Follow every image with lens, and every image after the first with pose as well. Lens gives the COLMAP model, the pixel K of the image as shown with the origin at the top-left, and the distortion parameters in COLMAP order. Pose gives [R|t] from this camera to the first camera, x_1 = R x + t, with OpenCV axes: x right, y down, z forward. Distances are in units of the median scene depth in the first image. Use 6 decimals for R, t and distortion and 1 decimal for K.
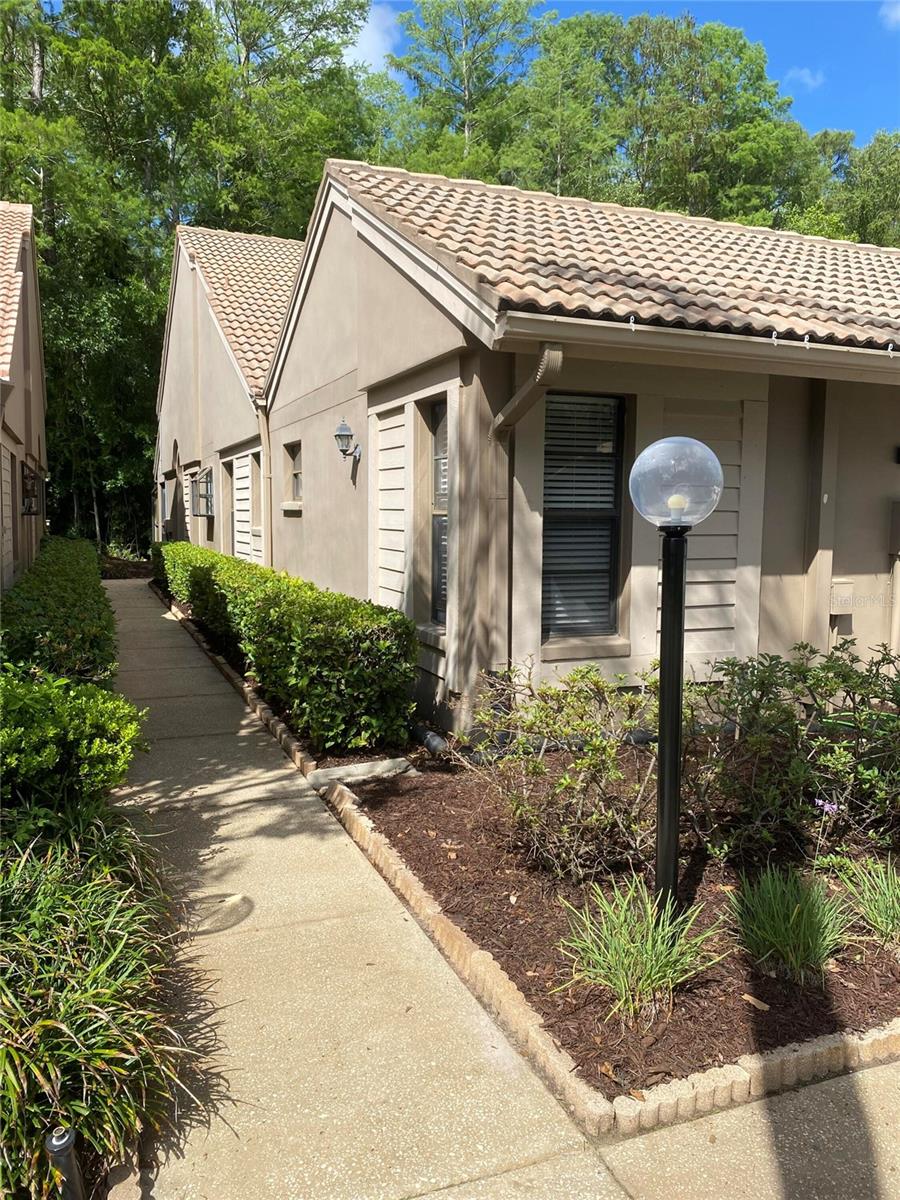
lens RADIAL K [[907.8, 0, 449.1], [0, 907.8, 576.9], [0, 0, 1]] dist [0.017430, -0.051924]
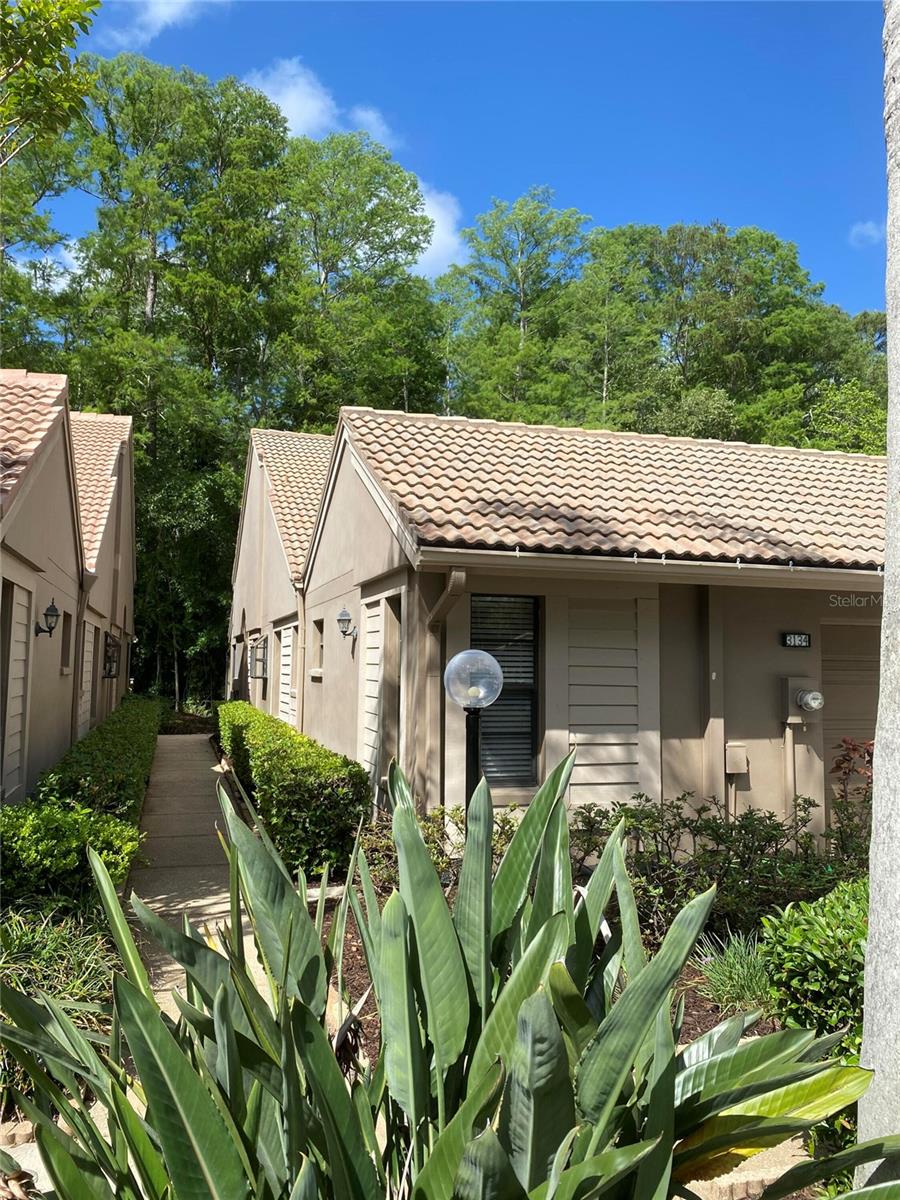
lens RADIAL K [[904.9, 0, 448.7], [0, 904.9, 566.7], [0, 0, 1]] dist [0.003949, -0.078221]
pose [[0.995789, -0.008124, -0.091312, 0.094568], [-0.008456, 0.983680, -0.179730, -0.004793], [0.091281, 0.179745, 0.979469, -0.142495]]
